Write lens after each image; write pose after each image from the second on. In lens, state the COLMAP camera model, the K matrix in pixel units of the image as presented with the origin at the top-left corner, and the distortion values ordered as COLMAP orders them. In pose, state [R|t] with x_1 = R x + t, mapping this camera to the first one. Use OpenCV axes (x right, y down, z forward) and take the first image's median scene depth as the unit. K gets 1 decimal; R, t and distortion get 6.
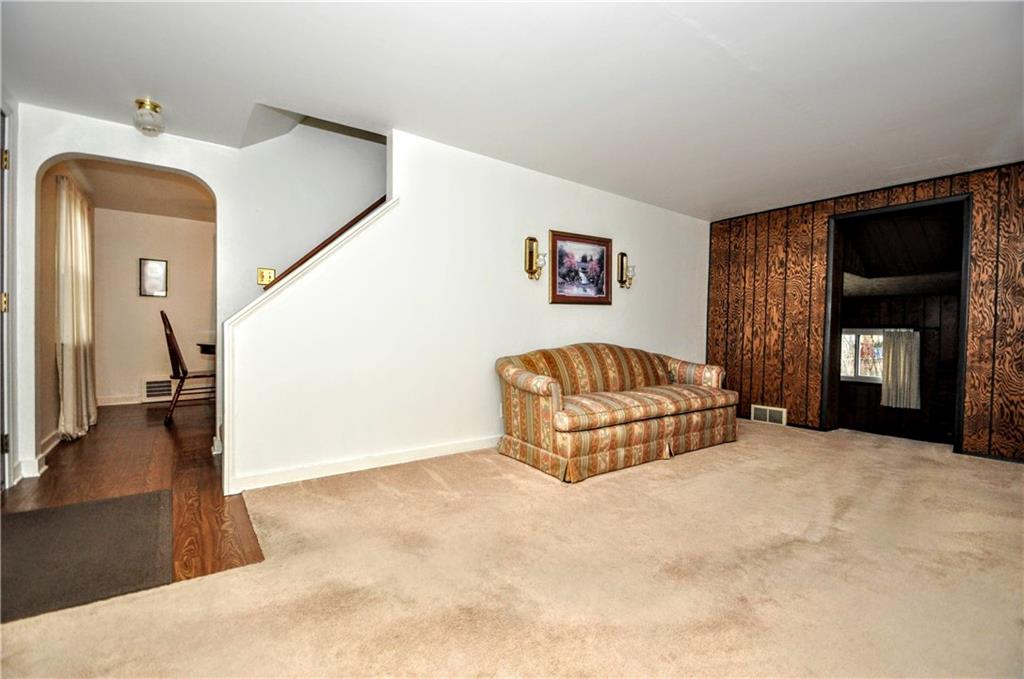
lens RADIAL K [[454.0, 0, 512.0], [0, 454.0, 339.5], [0, 0, 1]] dist [0.000075, -0.010342]
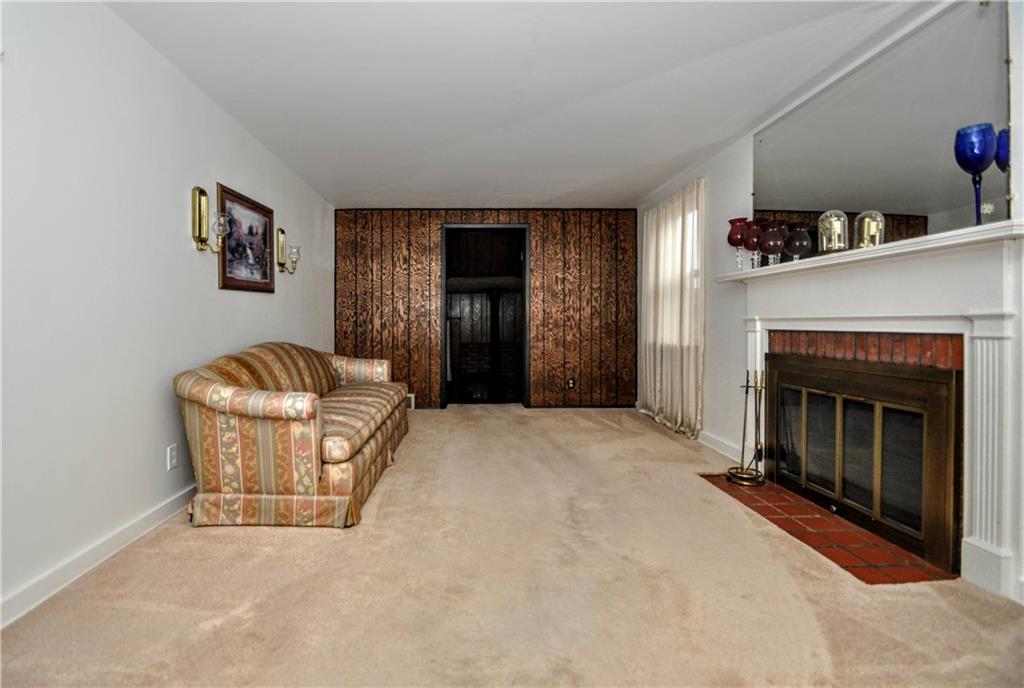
lens RADIAL K [[476.5, 0, 486.4], [0, 476.5, 324.8], [0, 0, 1]] dist [0.001780, 0.000074]
pose [[0.562628, -0.018677, 0.826499, -0.283274], [0.027892, 0.999604, 0.003602, -0.014751], [-0.826240, 0.021026, 0.562926, 0.246489]]
